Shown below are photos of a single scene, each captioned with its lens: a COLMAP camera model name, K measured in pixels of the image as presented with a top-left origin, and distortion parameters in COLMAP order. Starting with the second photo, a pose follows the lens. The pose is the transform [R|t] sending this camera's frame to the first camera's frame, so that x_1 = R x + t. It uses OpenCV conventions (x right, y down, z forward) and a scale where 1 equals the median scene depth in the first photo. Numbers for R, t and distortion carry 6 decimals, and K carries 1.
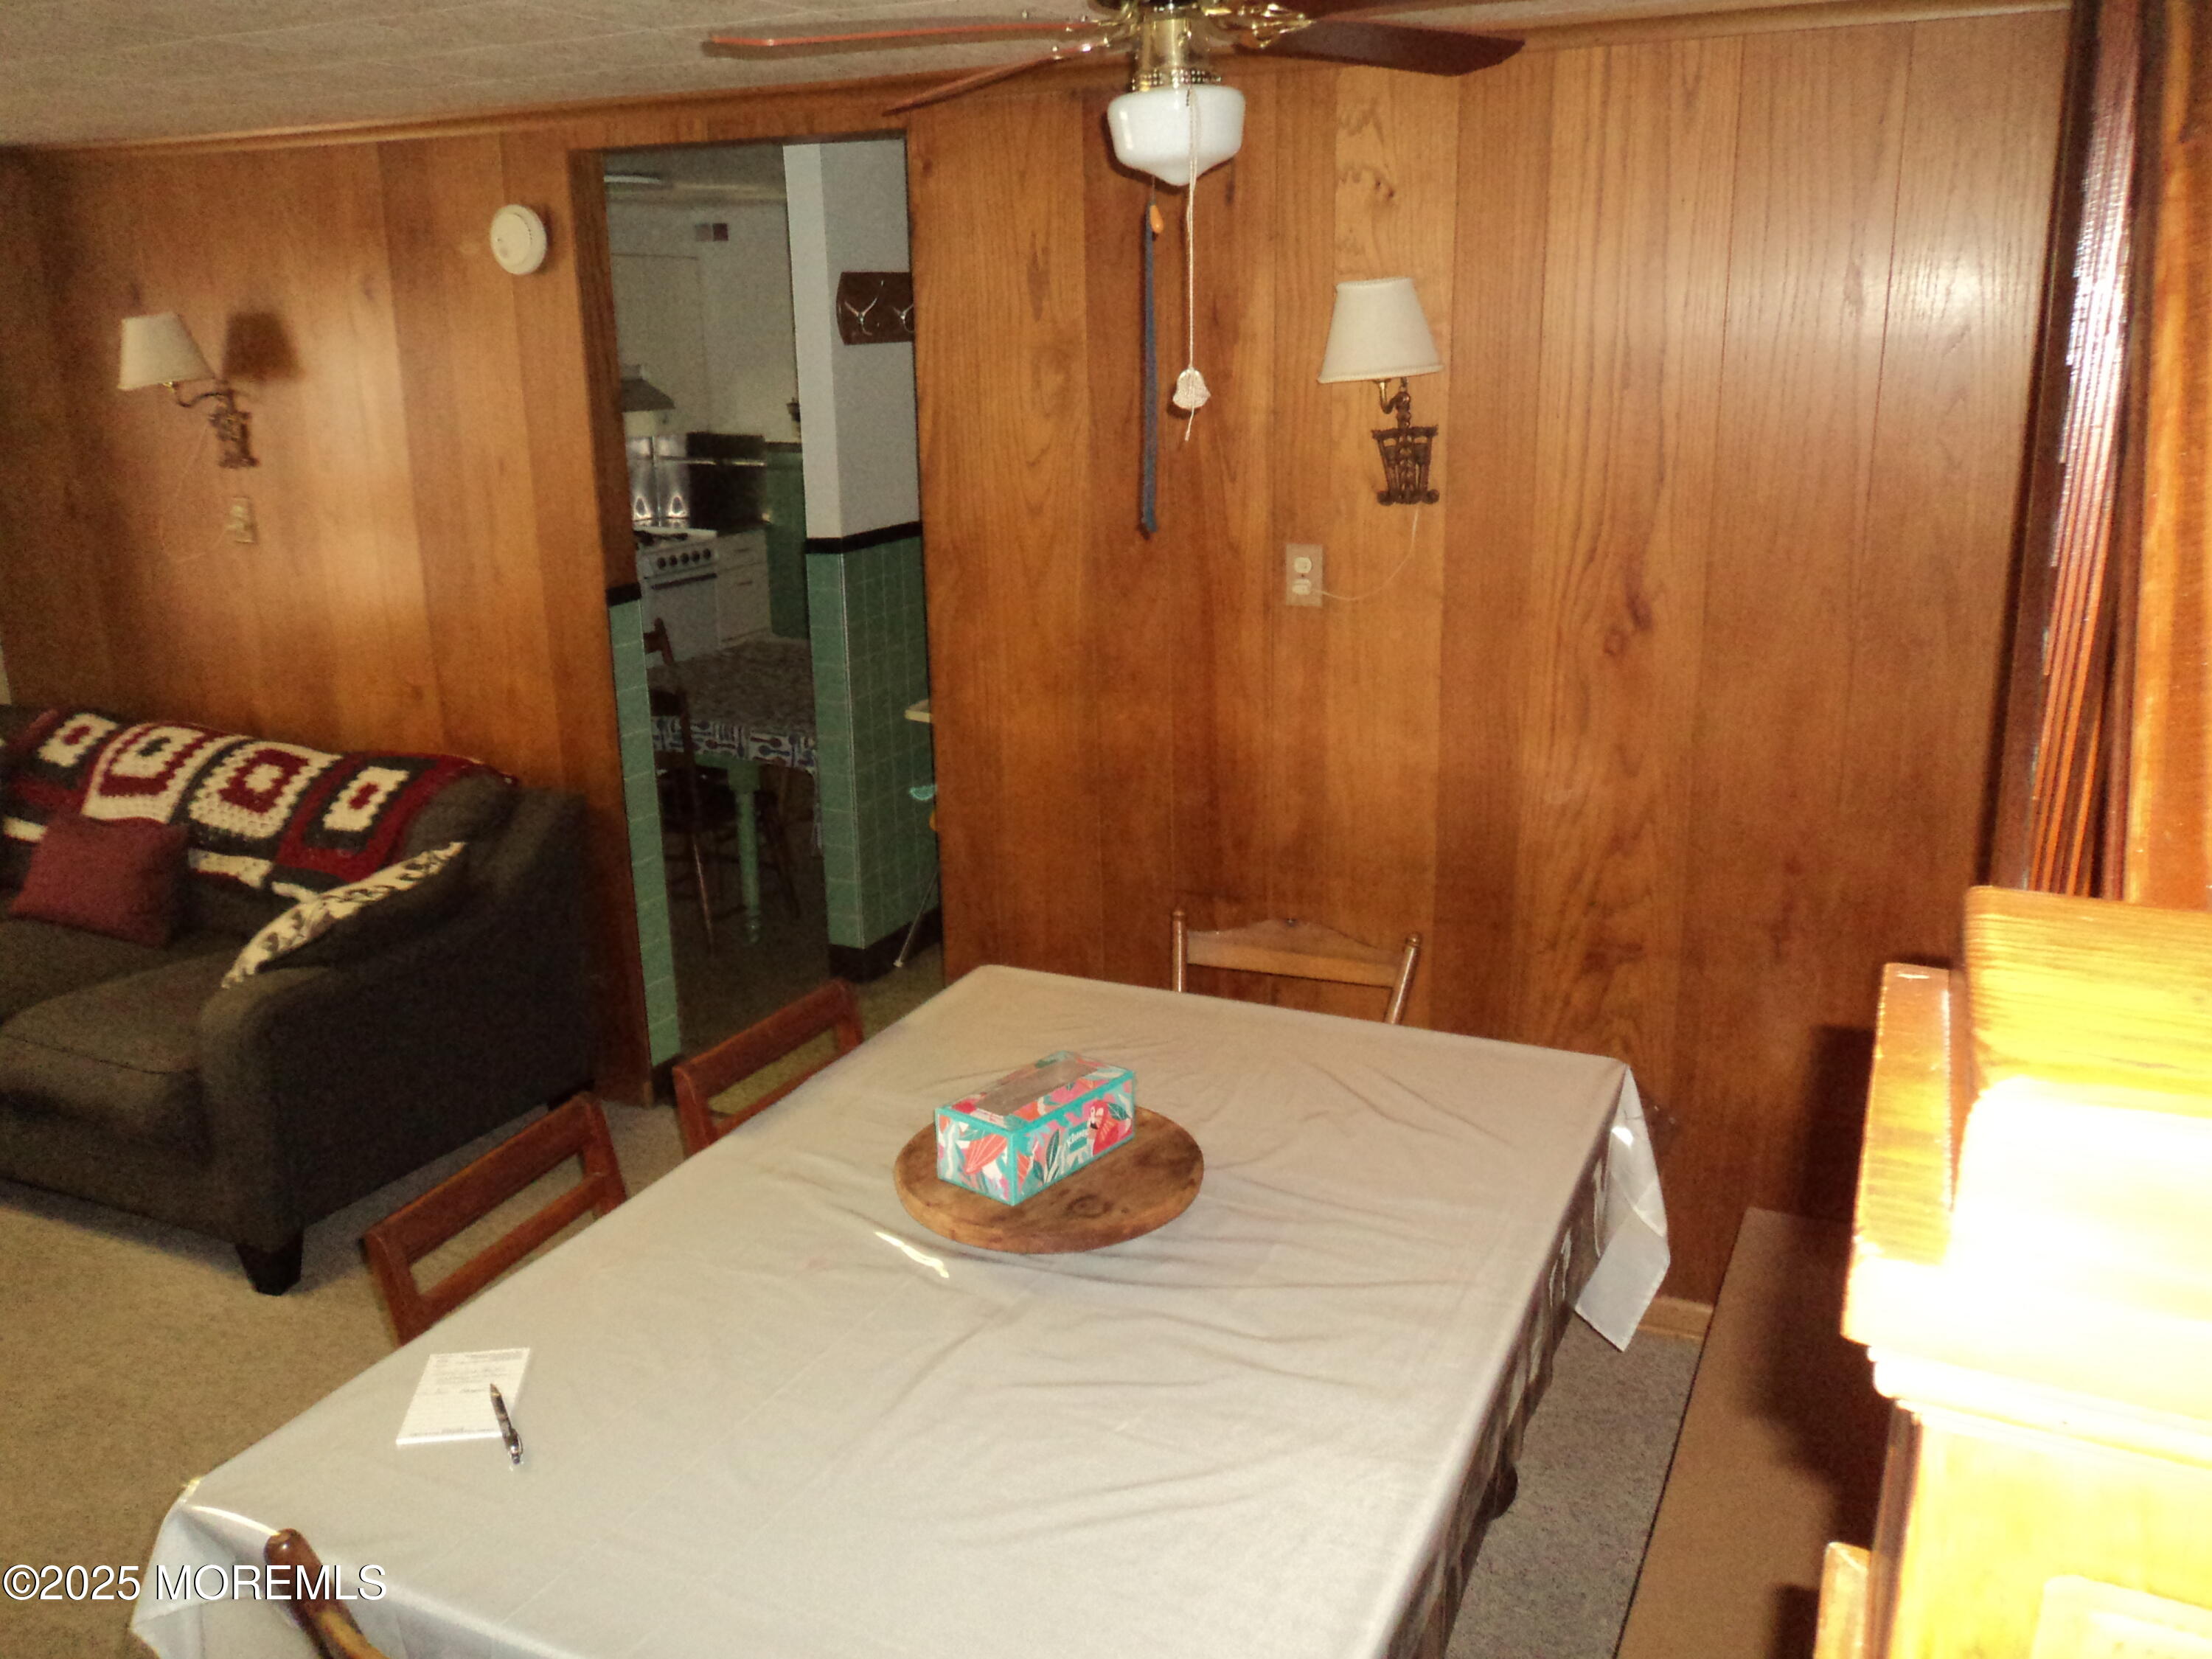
lens RADIAL K [[1782.6, 0, 1110.6], [0, 1782.6, 823.2], [0, 0, 1]] dist [-0.032445, 0.015575]
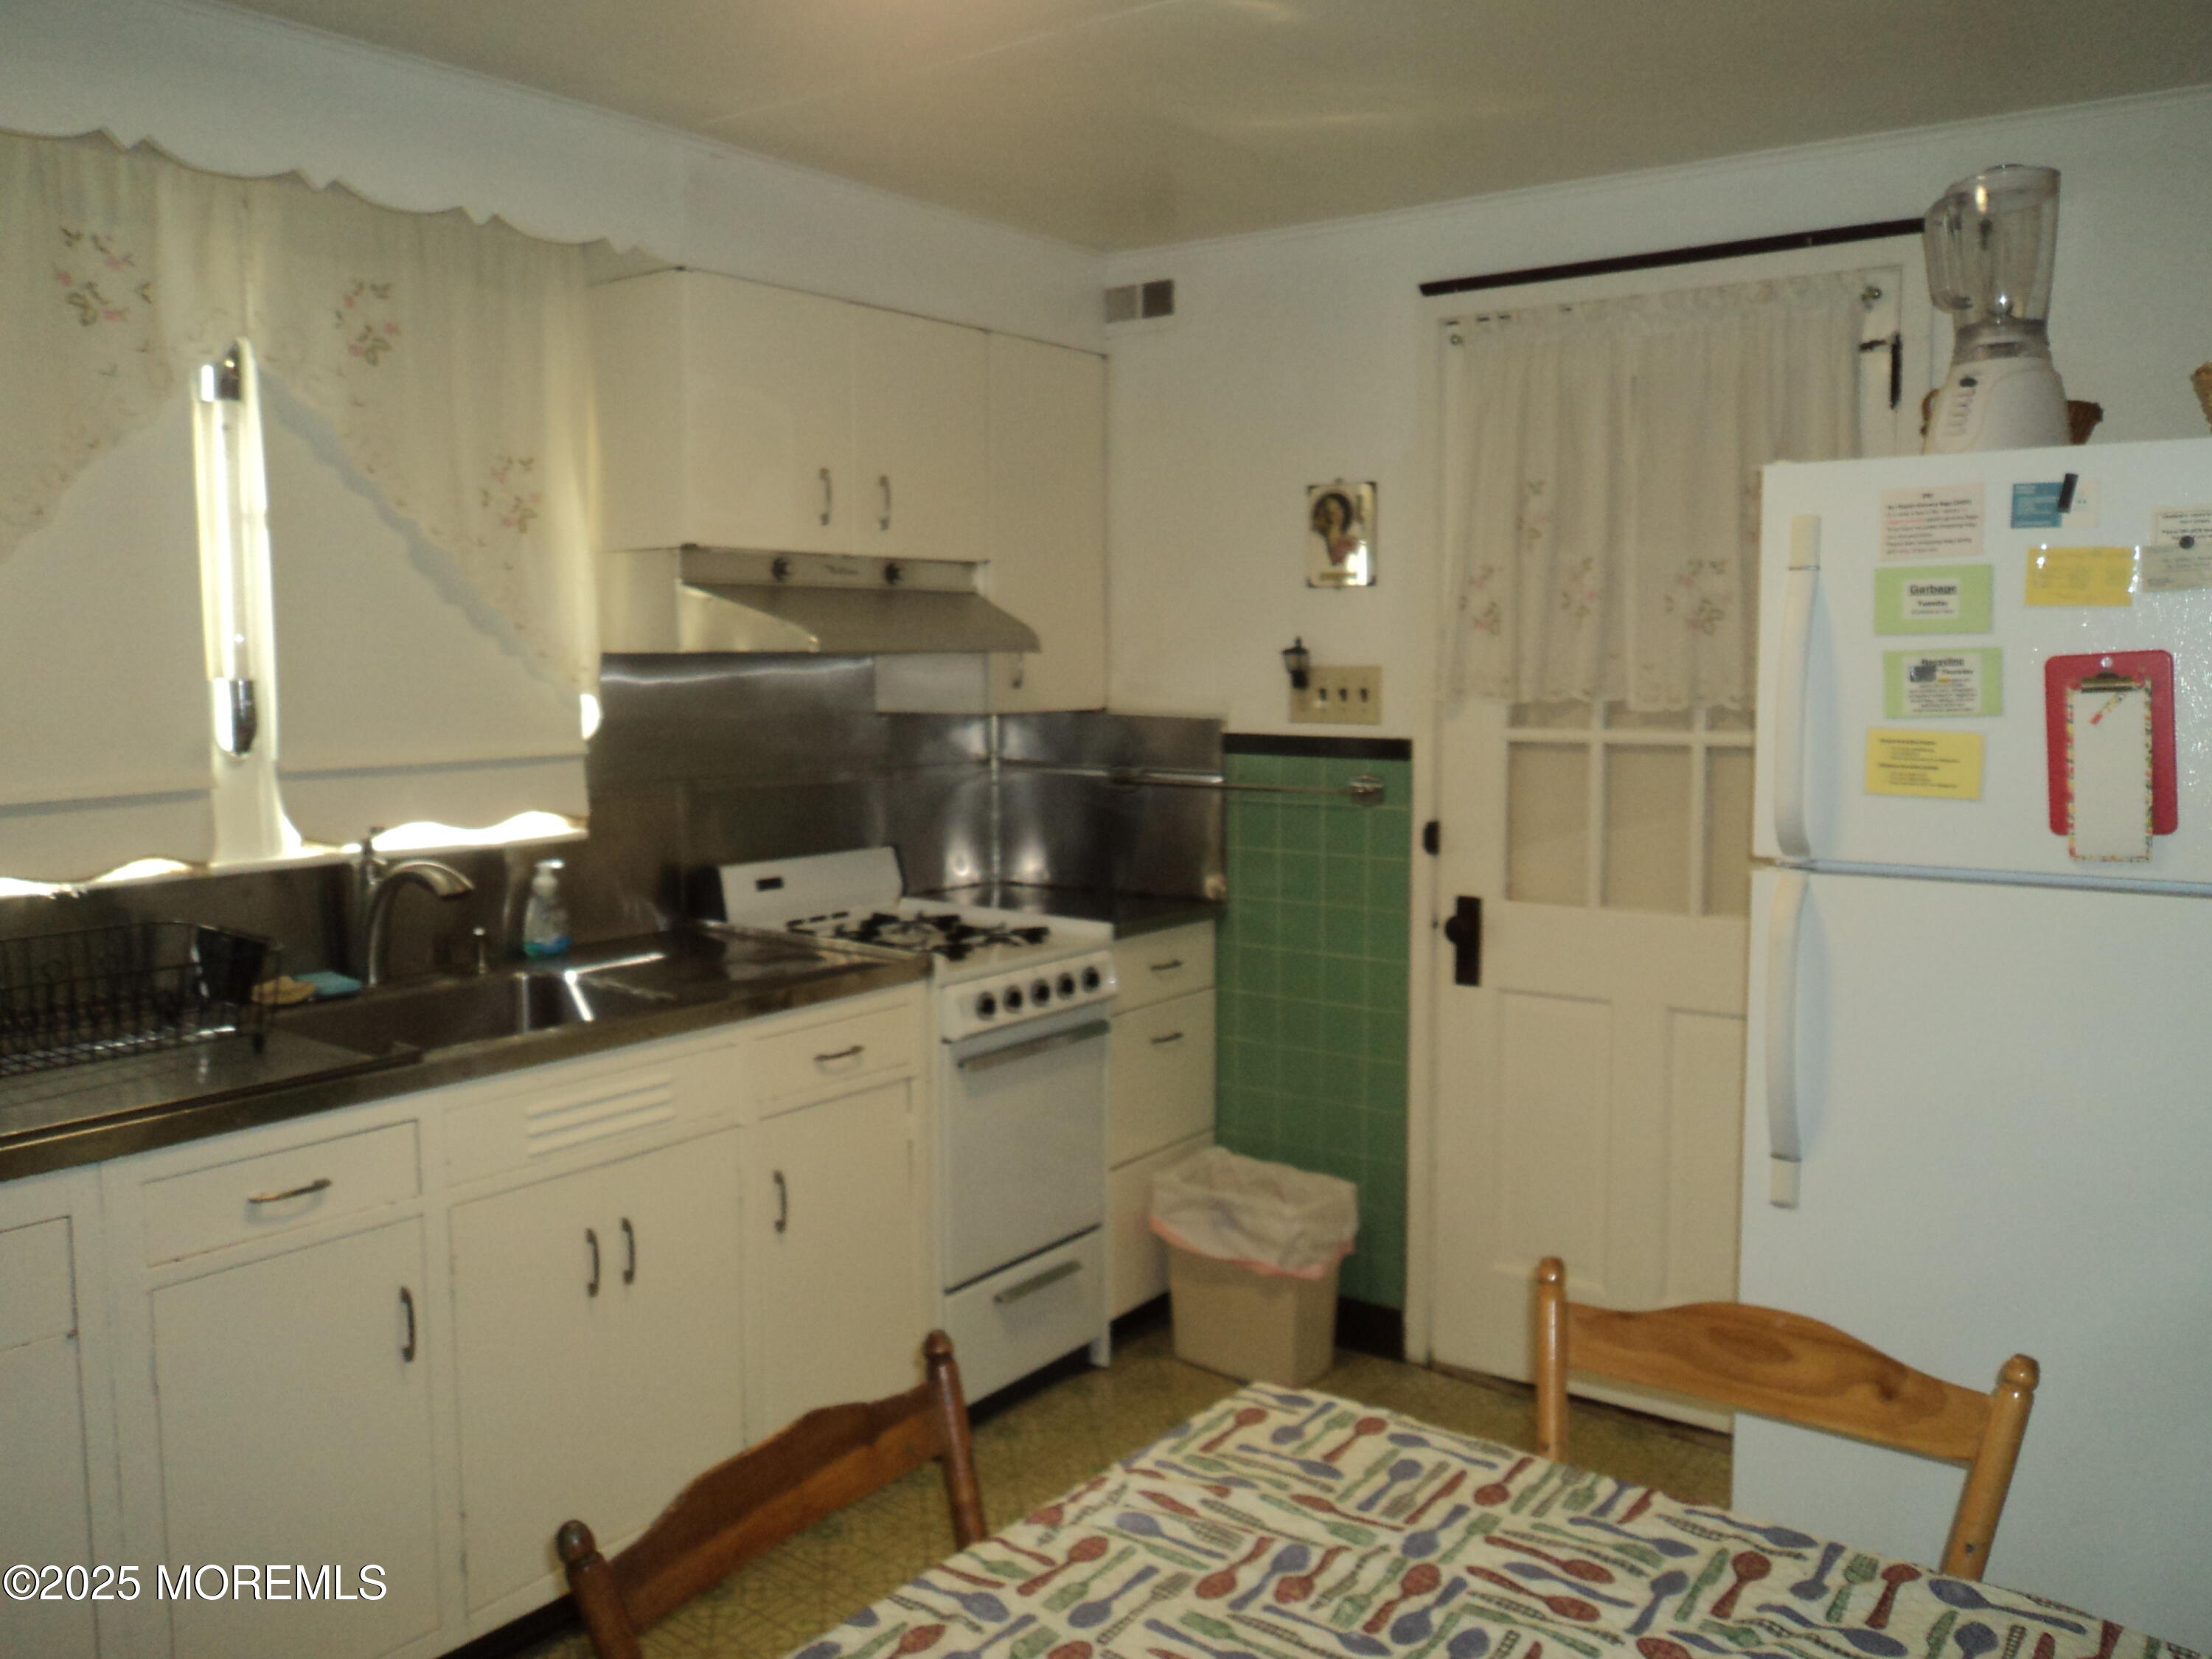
lens RADIAL K [[1782.6, 0, 1110.6], [0, 1782.6, 823.2], [0, 0, 1]] dist [-0.032445, 0.015575]
pose [[0.981208, 0.025745, -0.191230, -0.138645], [-0.060453, 0.982179, -0.177959, -0.110344], [0.183240, 0.186175, 0.965278, 0.568475]]
